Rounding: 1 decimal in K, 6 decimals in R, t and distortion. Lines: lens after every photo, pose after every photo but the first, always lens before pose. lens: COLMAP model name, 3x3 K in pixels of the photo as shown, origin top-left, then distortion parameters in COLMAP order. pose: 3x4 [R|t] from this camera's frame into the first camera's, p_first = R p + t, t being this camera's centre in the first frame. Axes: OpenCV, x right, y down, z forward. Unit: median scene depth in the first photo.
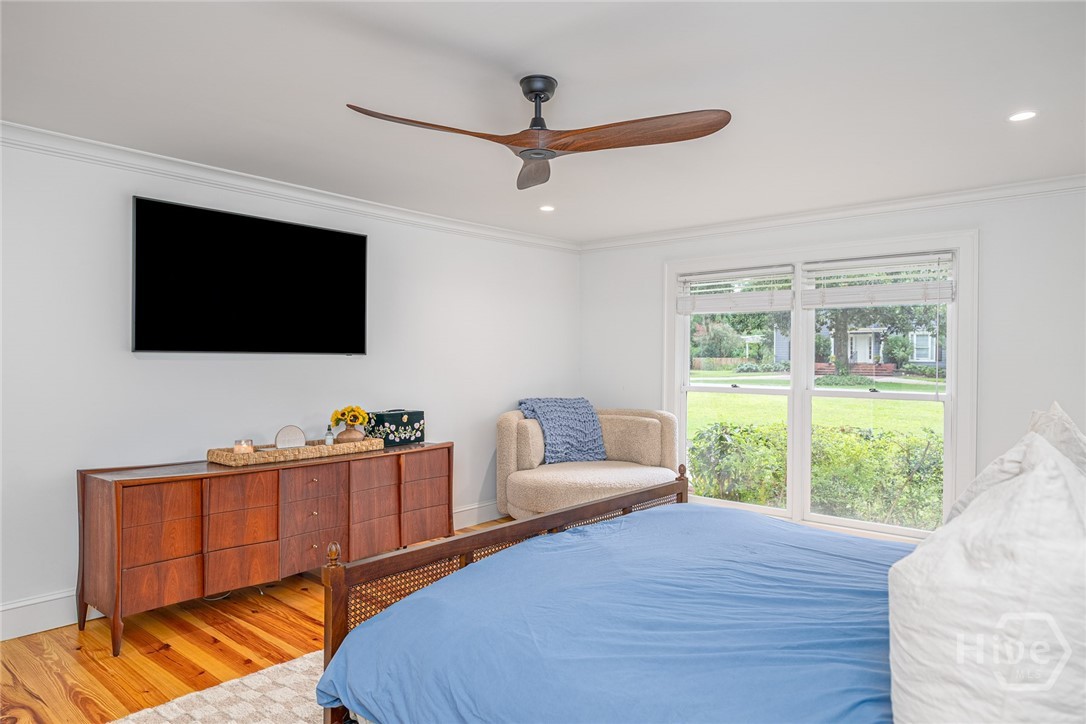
lens RADIAL K [[690.1, 0, 544.8], [0, 690.1, 360.5], [0, 0, 1]] dist [-0.004088, -0.000629]
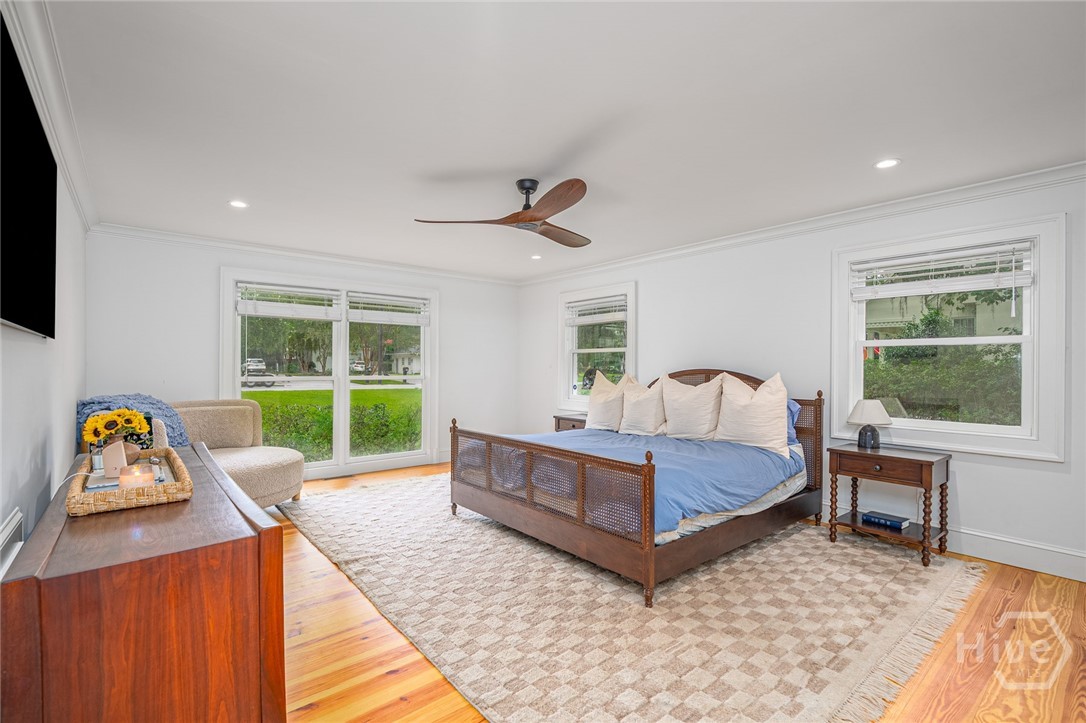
lens RADIAL K [[494.8, 0, 544.2], [0, 494.8, 366.7], [0, 0, 1]] dist [-0.004351, 0.001574]
pose [[0.156771, -0.006292, 0.987615, -0.929054], [-0.000871, 0.999978, 0.006510, 0.022420], [-0.987635, -0.001881, 0.156762, 0.618441]]
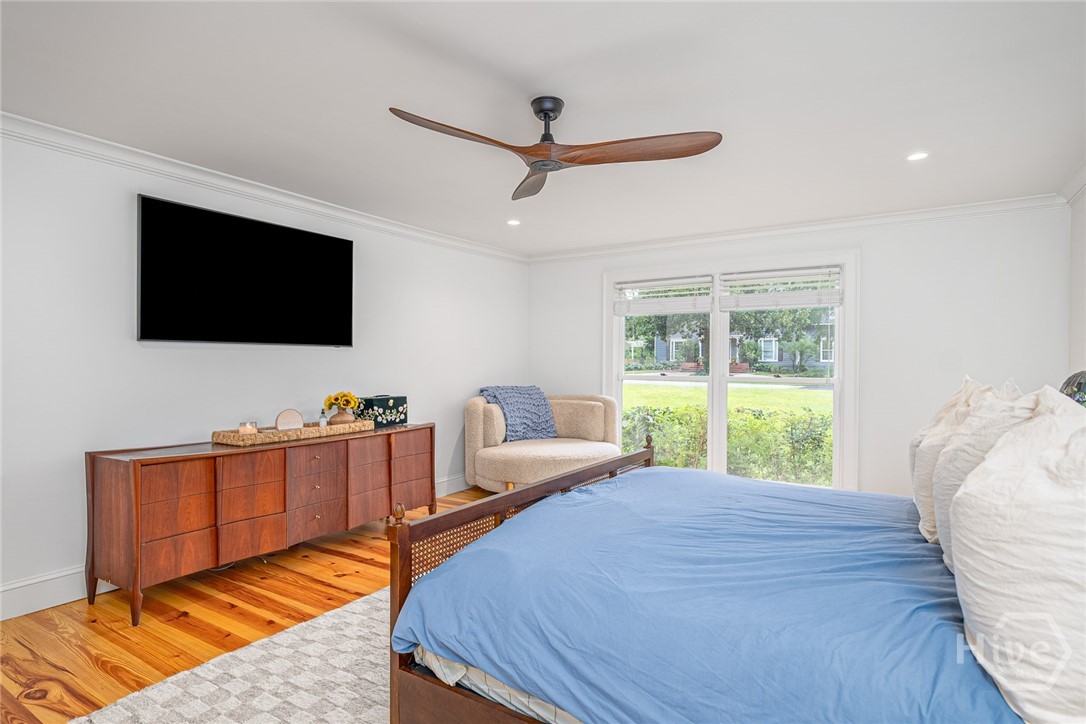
lens RADIAL K [[574.5, 0, 547.8], [0, 574.5, 364.5], [0, 0, 1]] dist [-0.009663, 0.003025]
pose [[0.989126, -0.000233, 0.147074, -0.117755], [-0.000402, 0.999991, 0.004288, 0.023230], [-0.147073, -0.004300, 0.989116, 0.038918]]
